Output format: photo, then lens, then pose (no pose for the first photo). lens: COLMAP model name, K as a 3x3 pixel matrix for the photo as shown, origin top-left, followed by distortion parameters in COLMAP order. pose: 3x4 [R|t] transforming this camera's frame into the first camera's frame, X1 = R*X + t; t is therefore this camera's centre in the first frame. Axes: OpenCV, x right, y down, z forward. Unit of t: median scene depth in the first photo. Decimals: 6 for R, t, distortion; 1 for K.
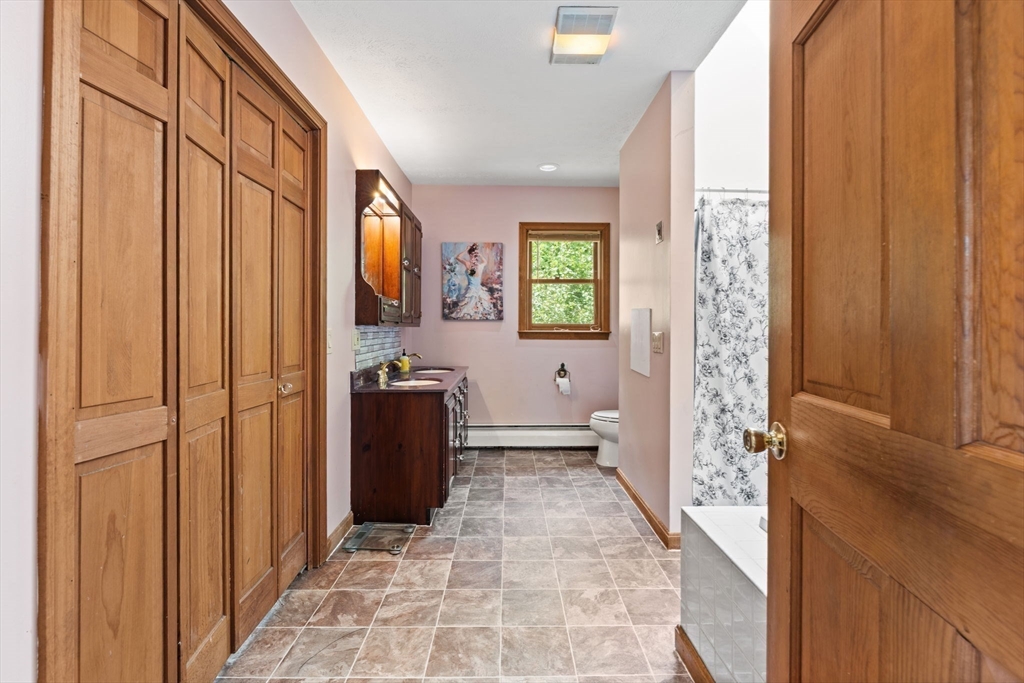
lens RADIAL K [[471.7, 0, 513.4], [0, 471.7, 327.5], [0, 0, 1]] dist [0.000836, 0.000197]
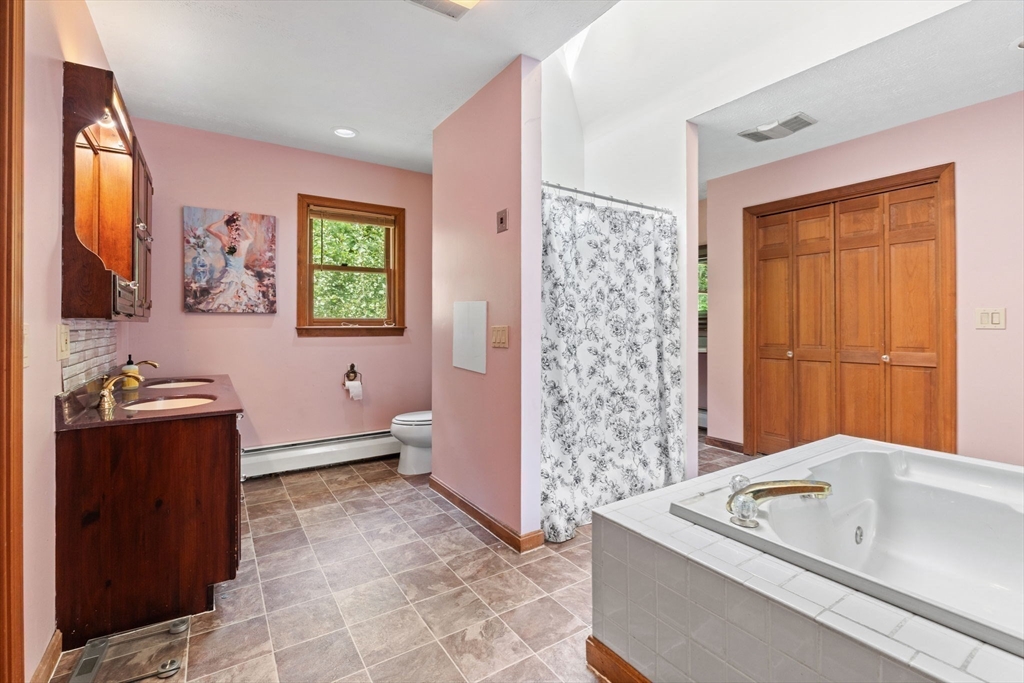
lens RADIAL K [[471.9, 0, 526.2], [0, 471.9, 320.7], [0, 0, 1]] dist [-0.000176, -0.000048]
pose [[0.840578, -0.002024, 0.541687, -0.128195], [0.005437, 0.999974, -0.004702, 0.003374], [-0.541664, 0.006898, 0.840567, 0.133944]]
